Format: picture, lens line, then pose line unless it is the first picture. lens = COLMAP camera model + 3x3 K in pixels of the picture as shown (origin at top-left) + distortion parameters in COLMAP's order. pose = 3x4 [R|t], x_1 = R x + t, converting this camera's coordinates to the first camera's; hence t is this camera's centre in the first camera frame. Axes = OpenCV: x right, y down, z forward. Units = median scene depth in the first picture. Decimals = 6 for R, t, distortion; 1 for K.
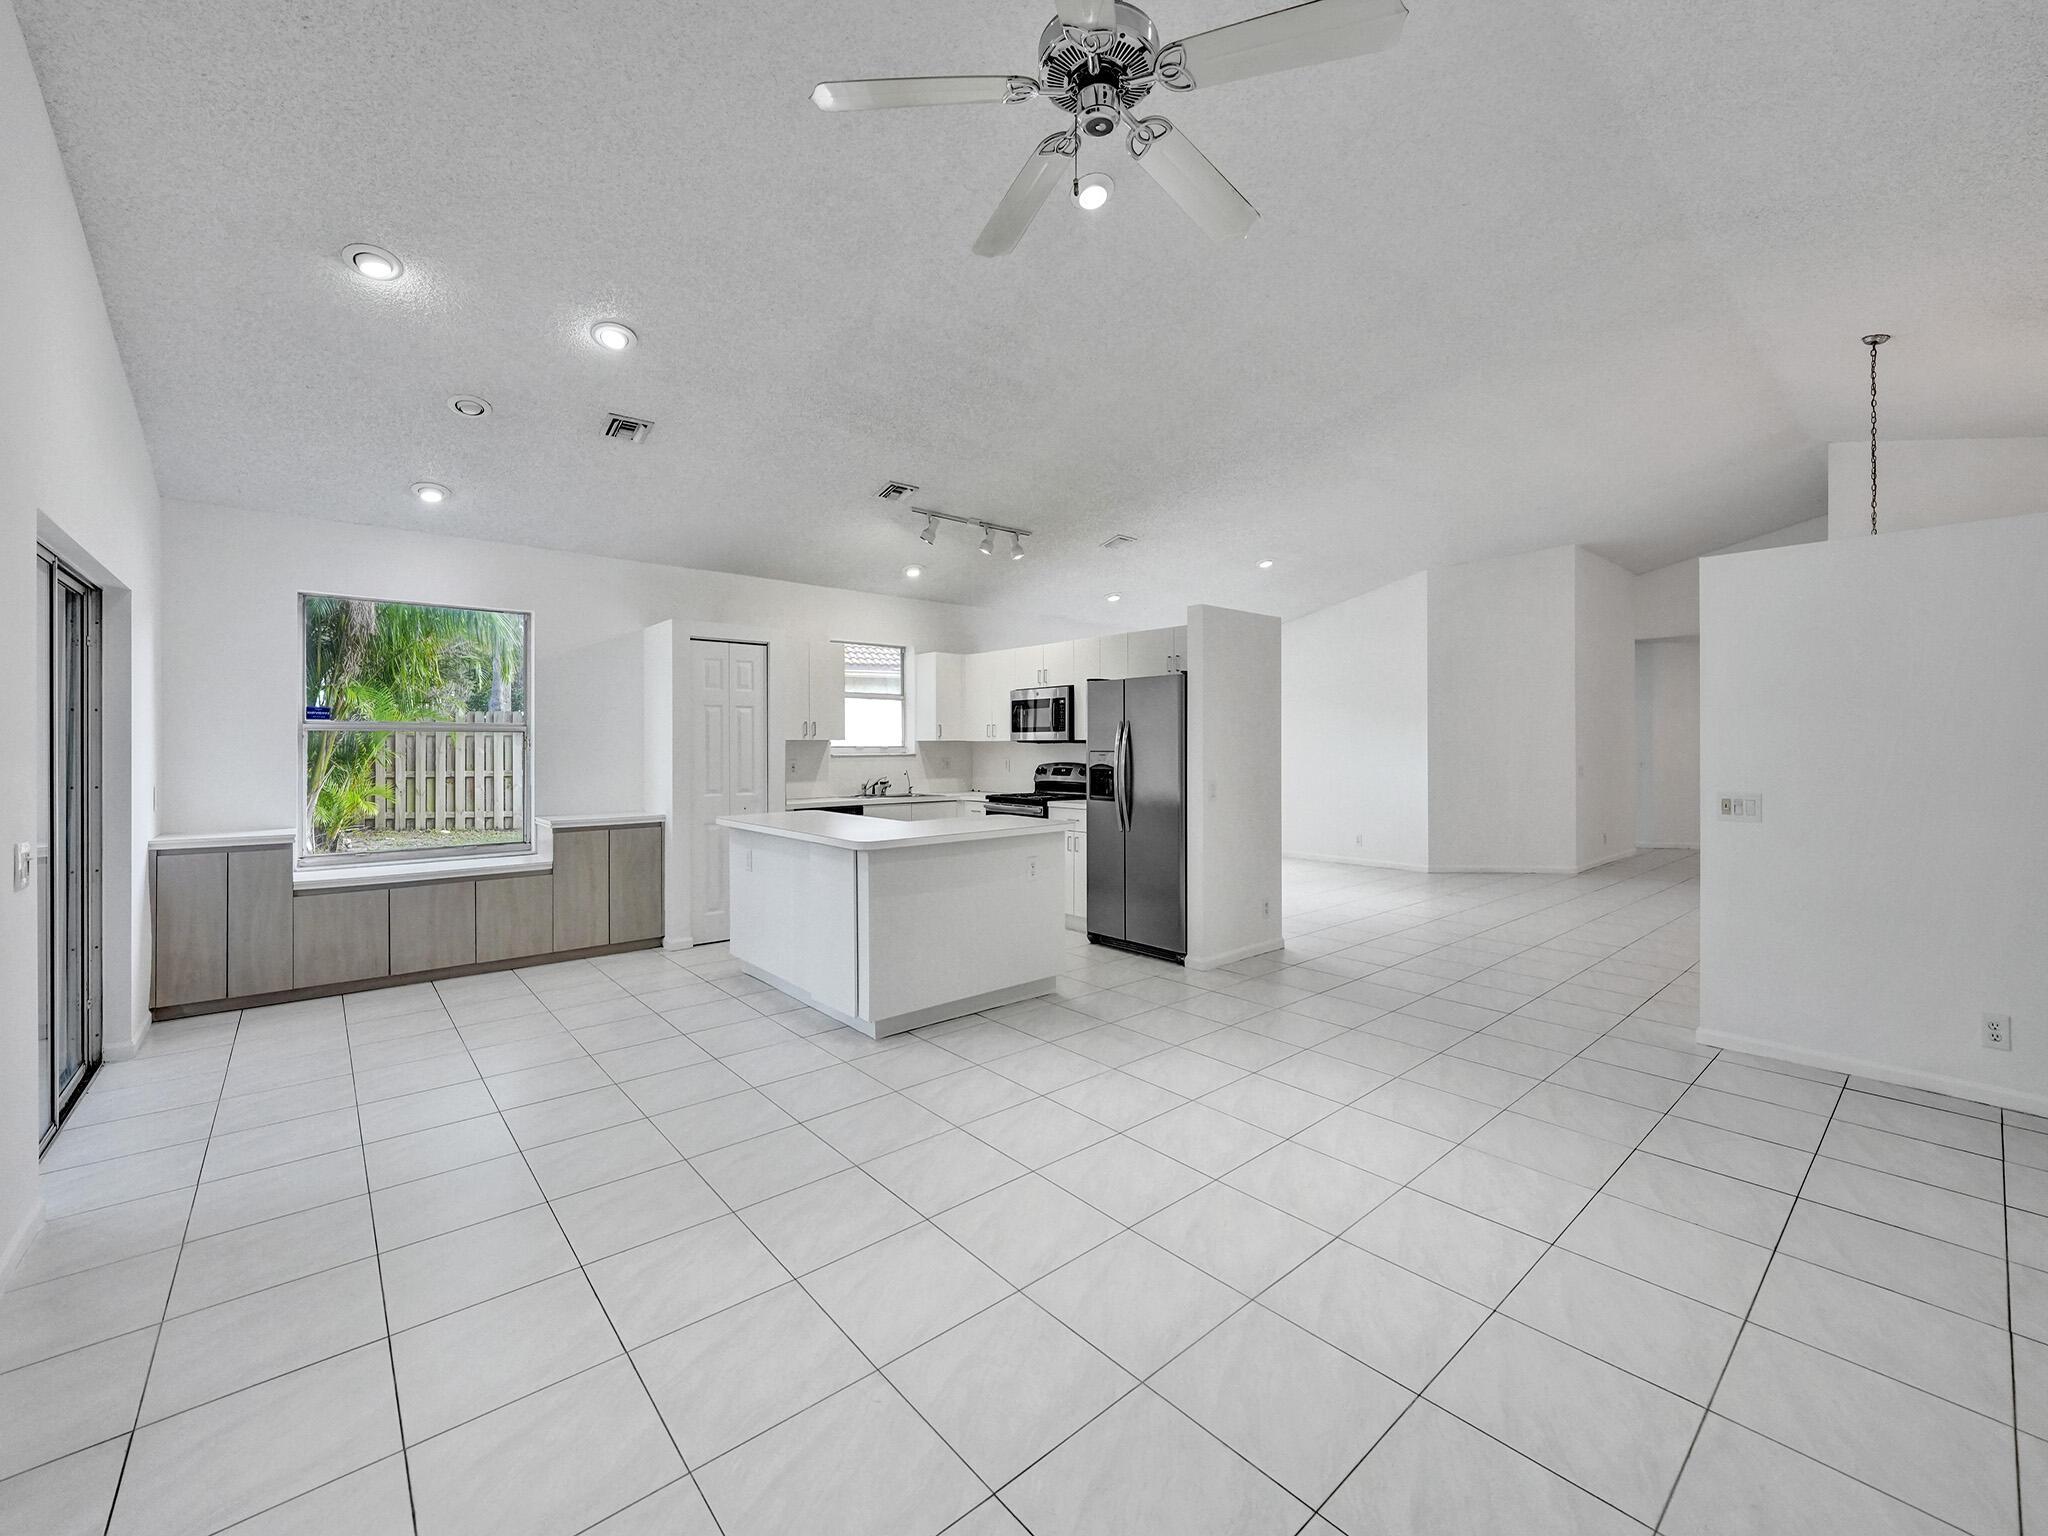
lens RADIAL K [[831.7, 0, 1018.7], [0, 831.7, 745.5], [0, 0, 1]] dist [-0.001017, -0.000322]
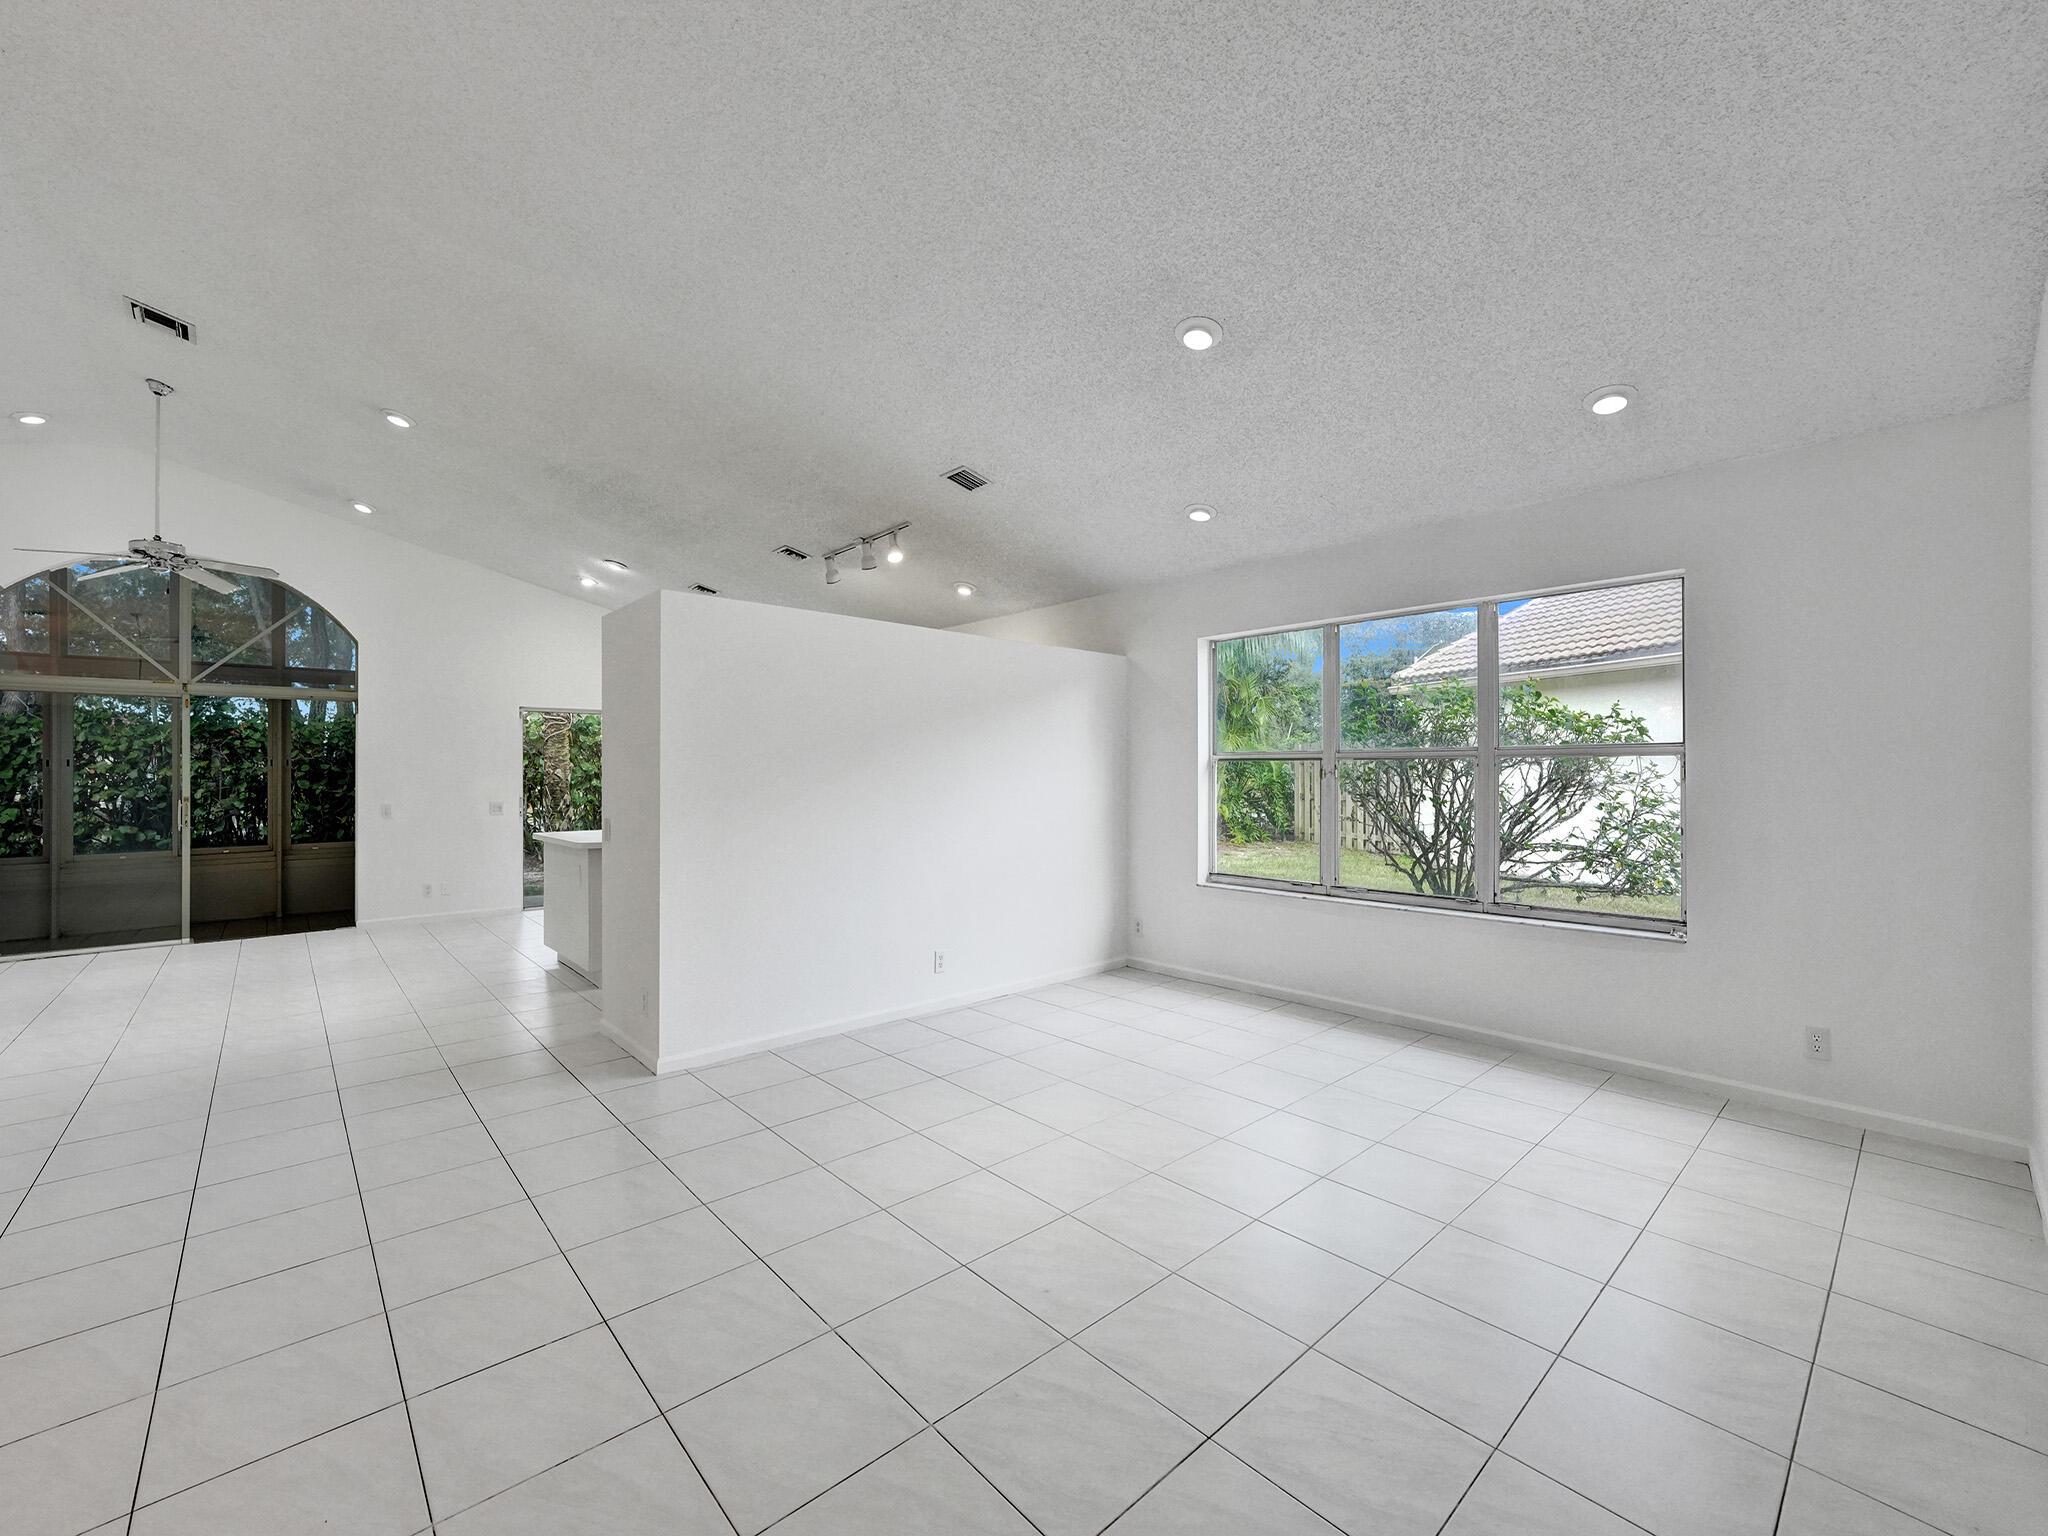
lens RADIAL K [[803.5, 0, 1024.0], [0, 803.5, 768.0], [0, 0, 1]] dist [-0.025727, -0.000052]
pose [[0.045629, -0.005383, -0.998944, 1.214639], [-0.000608, 0.999985, -0.005416, -0.005726], [0.998958, 0.000854, 0.045625, 1.597539]]
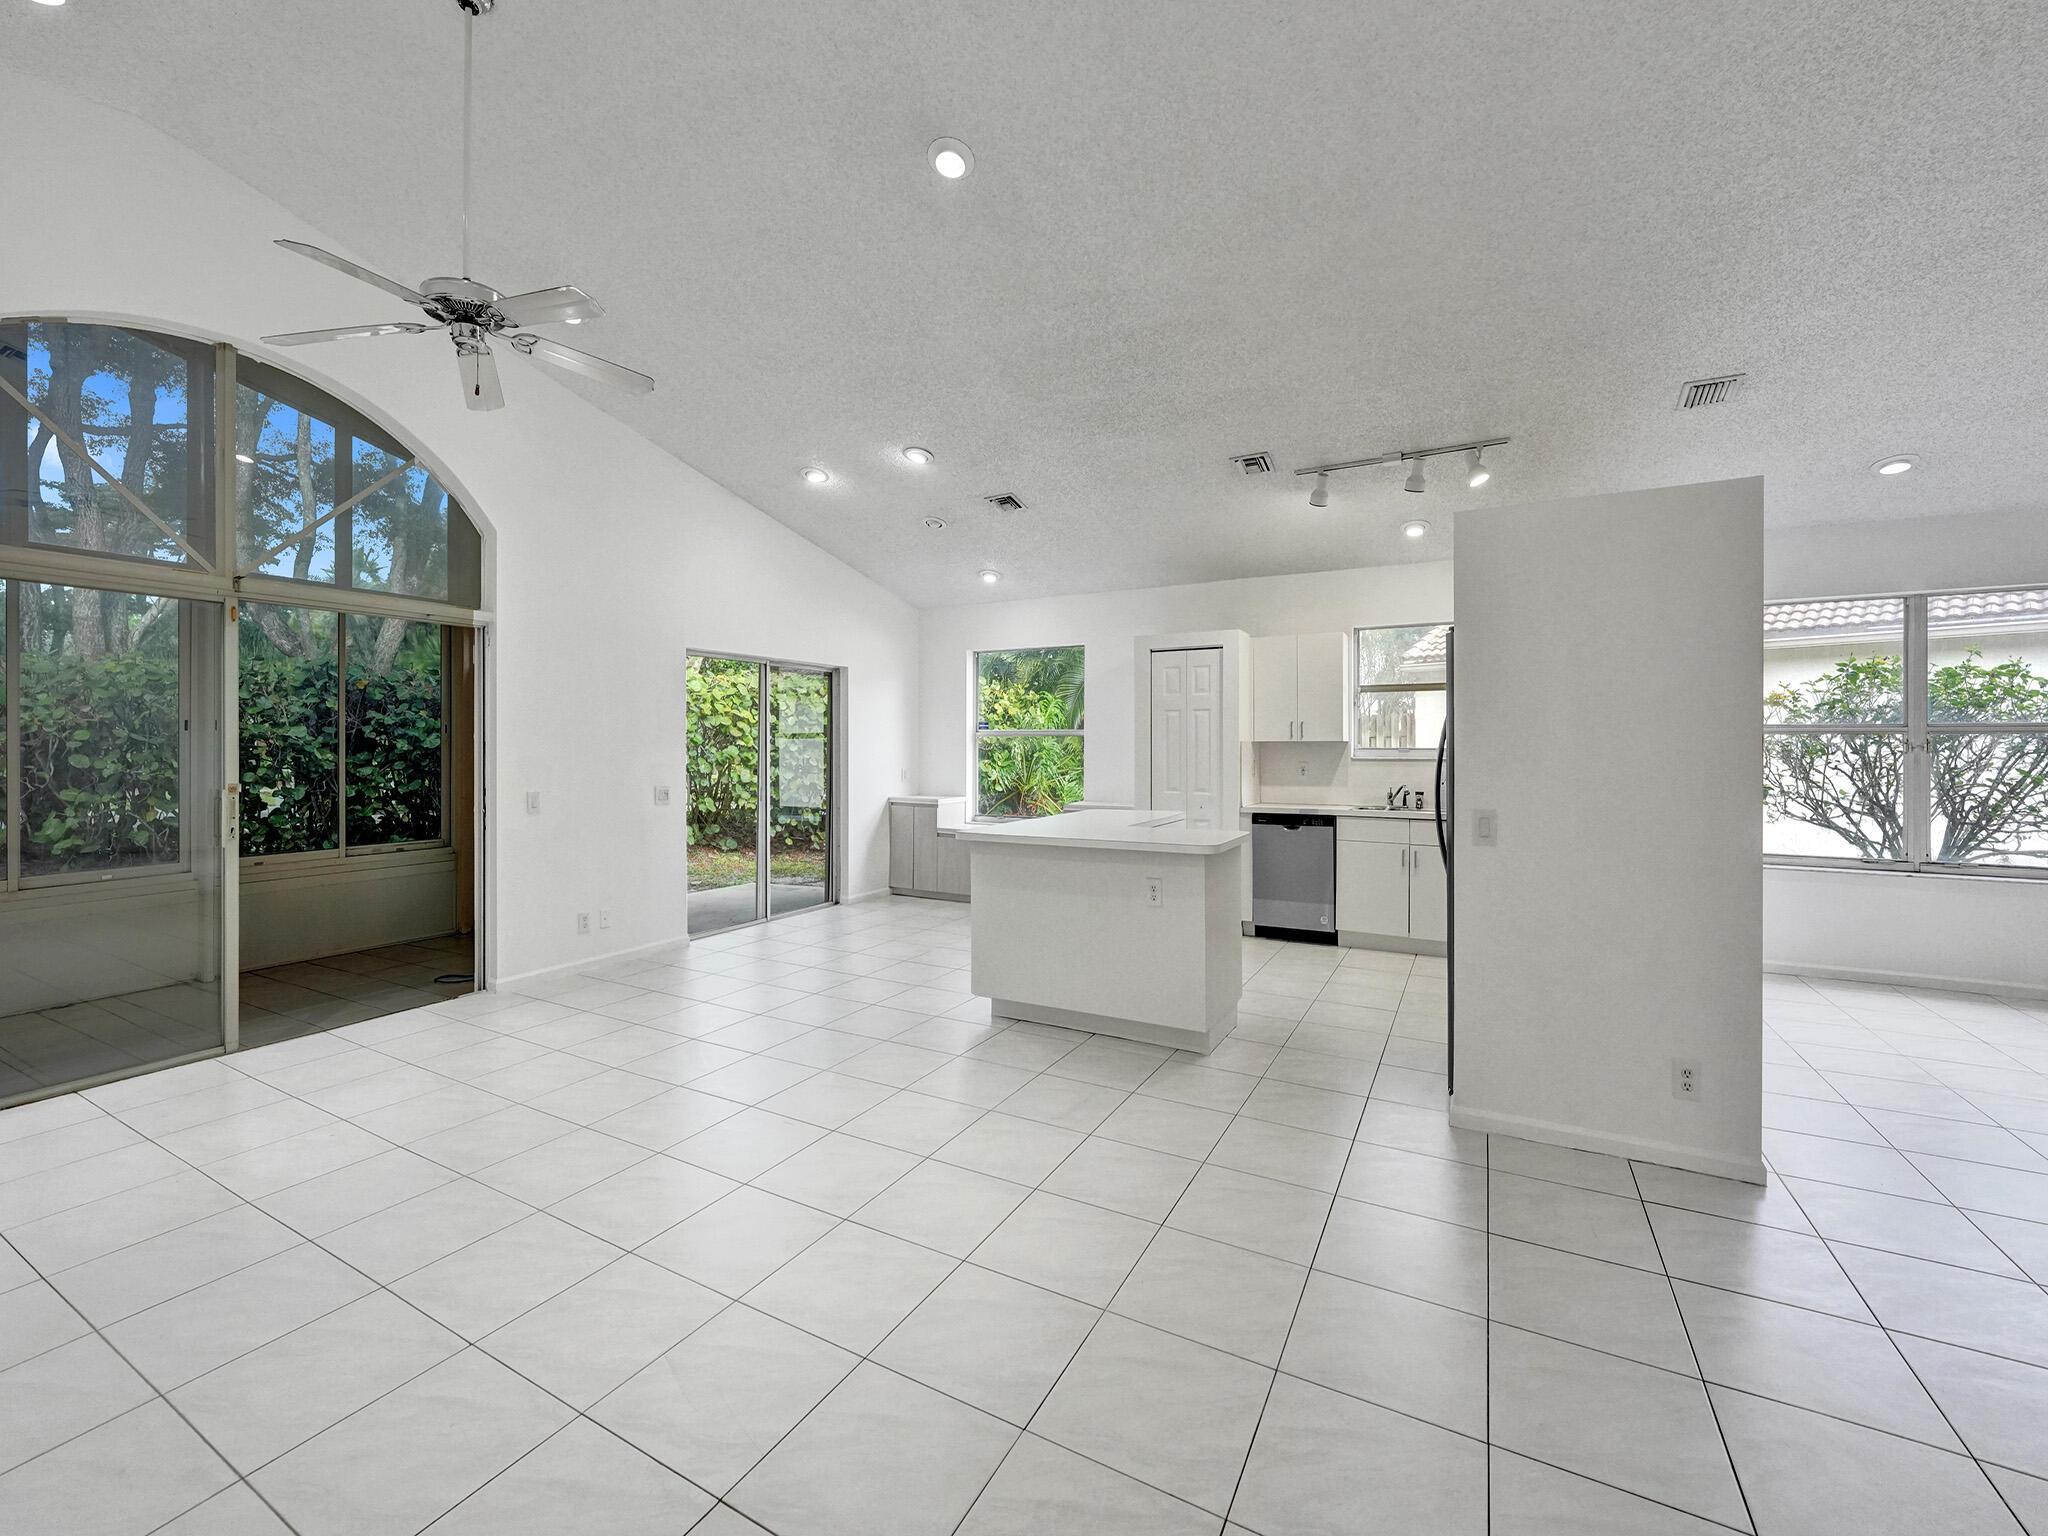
lens RADIAL K [[831.7, 0, 1018.7], [0, 831.7, 745.5], [0, 0, 1]] dist [-0.001017, -0.000322]
pose [[0.347359, 0.000756, -0.937732, 0.762349], [-0.003071, 0.999995, -0.000331, -0.001267], [0.937727, 0.002995, 0.347360, 0.569663]]
